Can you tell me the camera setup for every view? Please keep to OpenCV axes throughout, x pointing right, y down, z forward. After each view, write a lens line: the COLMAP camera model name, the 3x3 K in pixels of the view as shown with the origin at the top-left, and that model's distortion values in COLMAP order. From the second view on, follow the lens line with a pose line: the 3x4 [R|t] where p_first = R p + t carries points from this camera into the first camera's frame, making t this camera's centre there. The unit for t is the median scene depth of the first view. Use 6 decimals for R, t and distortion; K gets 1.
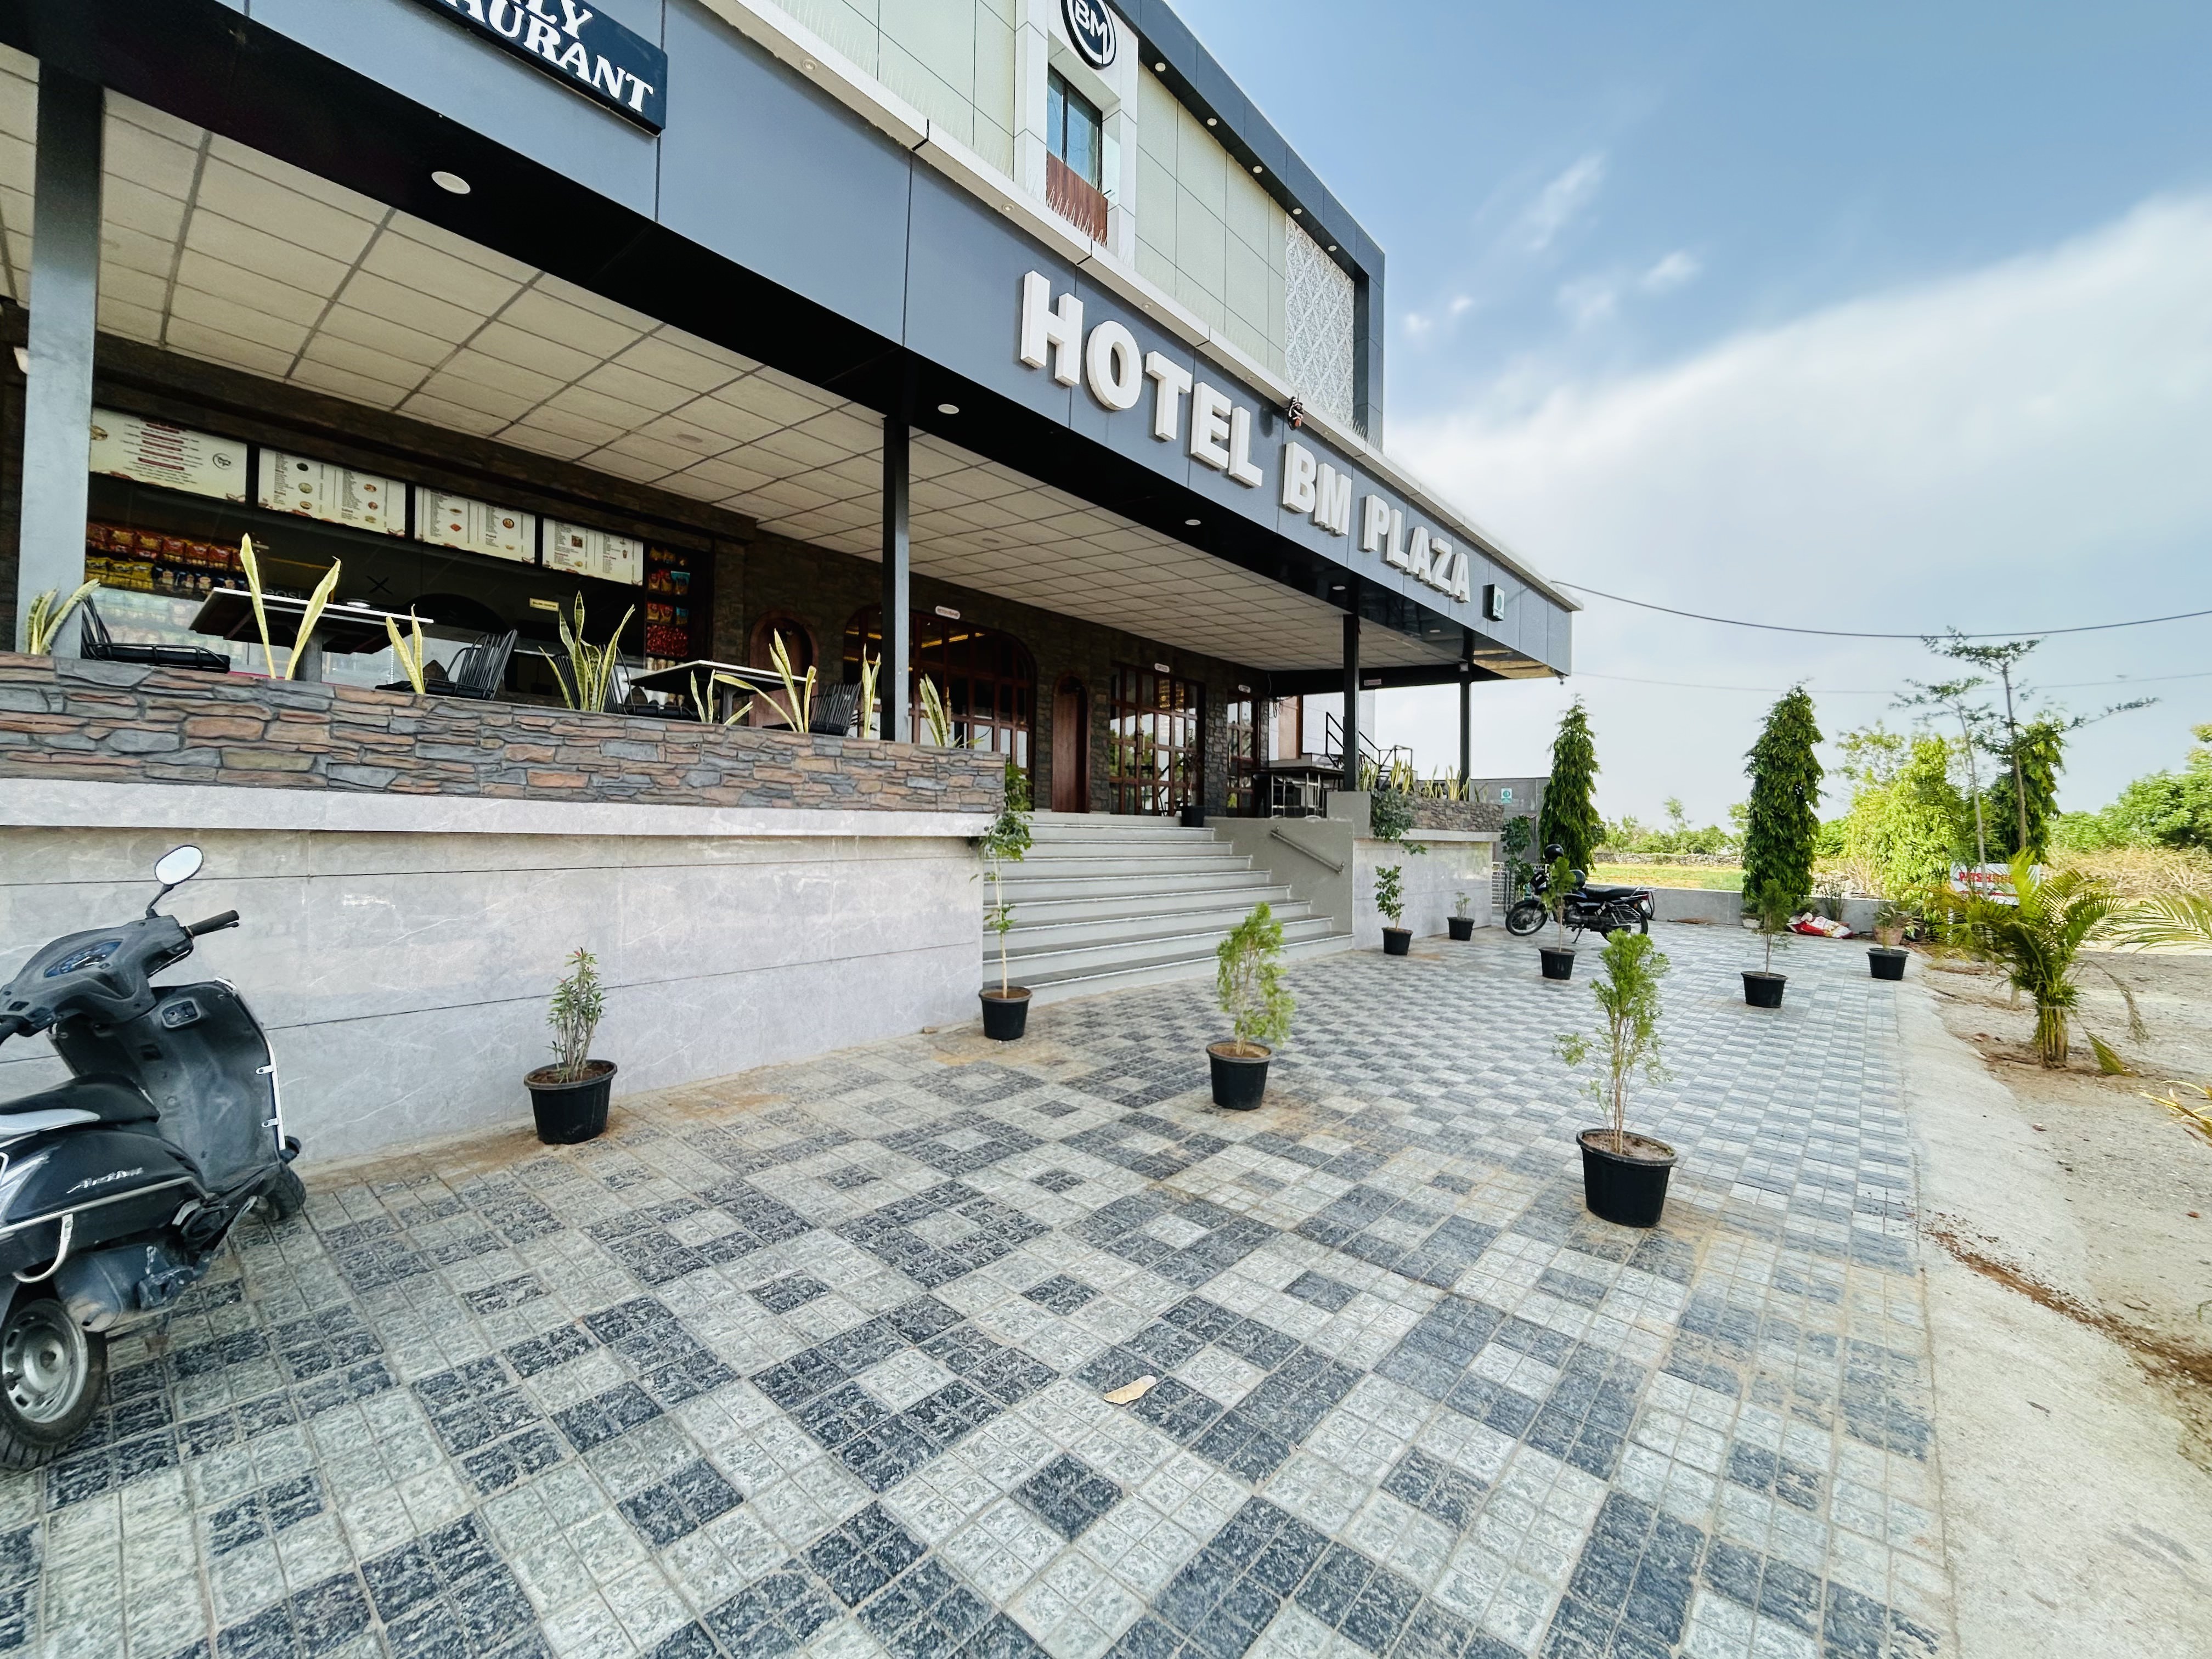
lens RADIAL K [[909.7, 0, 1114.6], [0, 909.7, 810.7], [0, 0, 1]] dist [0.002505, 0.000413]
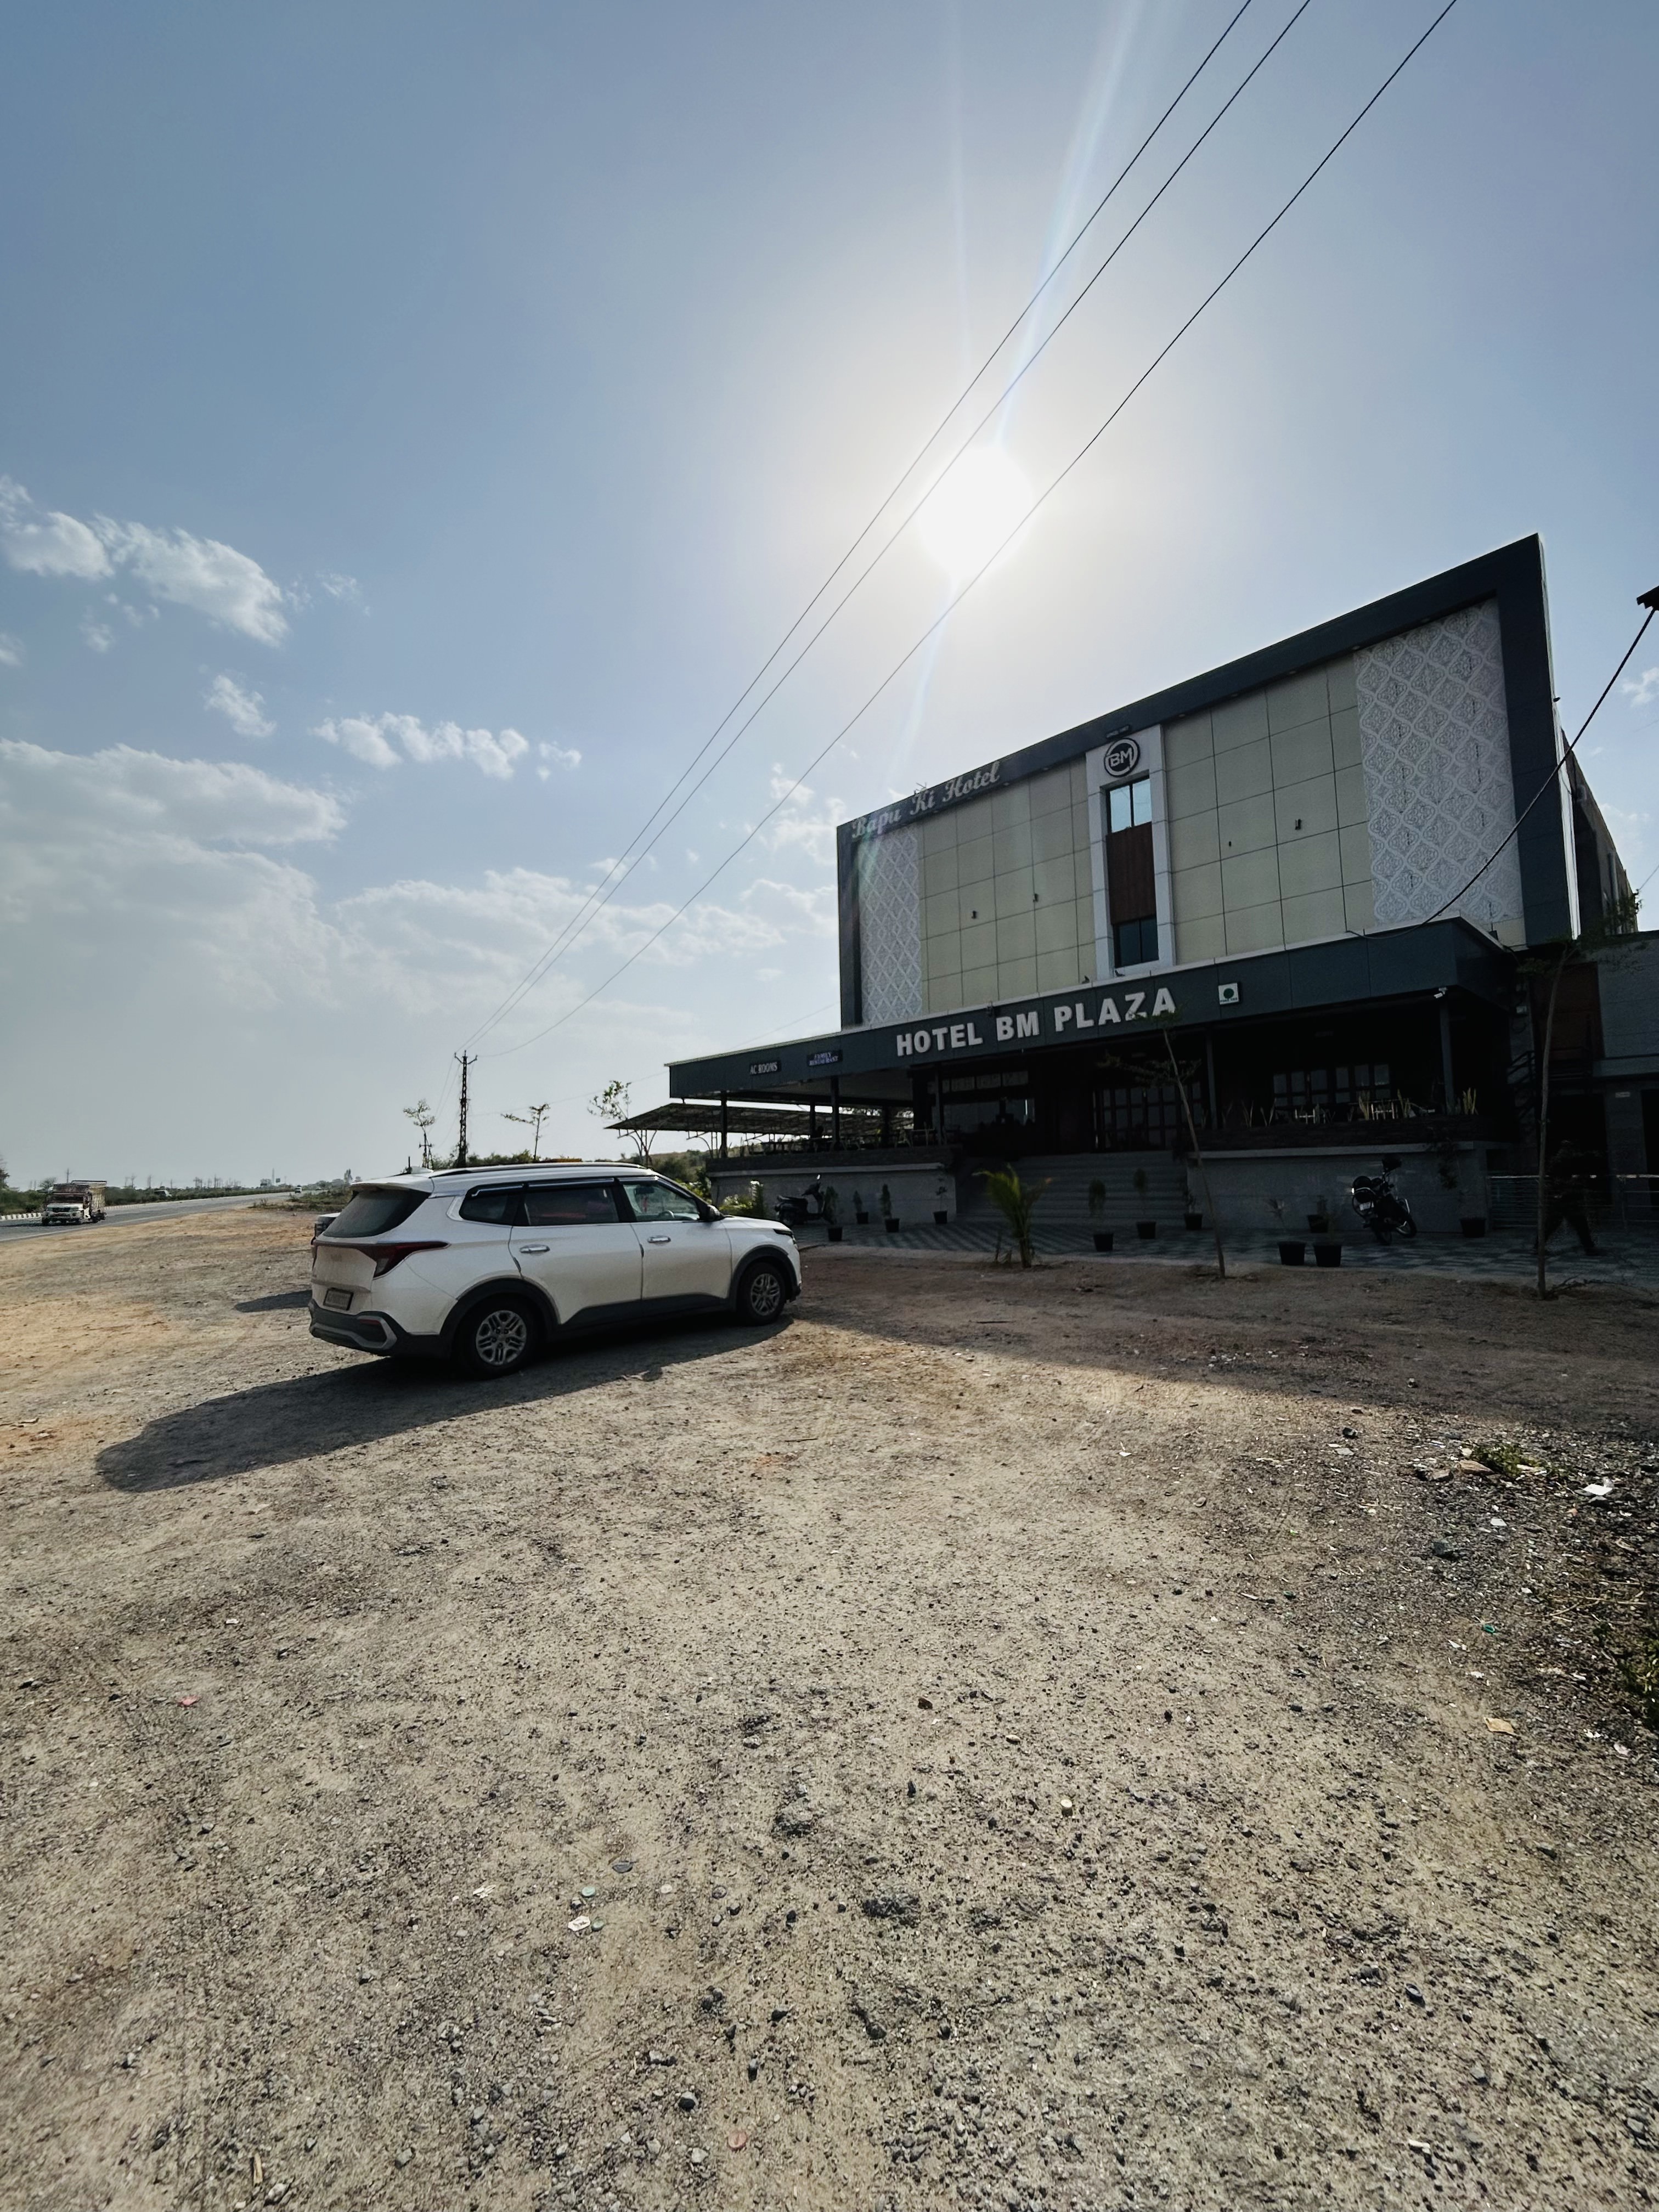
lens RADIAL K [[909.3, 0, 832.9], [0, 909.3, 1113.1], [0, 0, 1]] dist [-0.001167, 0.000952]
pose [[-0.081626, -0.085733, -0.992969, 2.216664], [0.050562, 0.994654, -0.090035, 0.071066], [0.995380, -0.057555, -0.076855, 0.543018]]
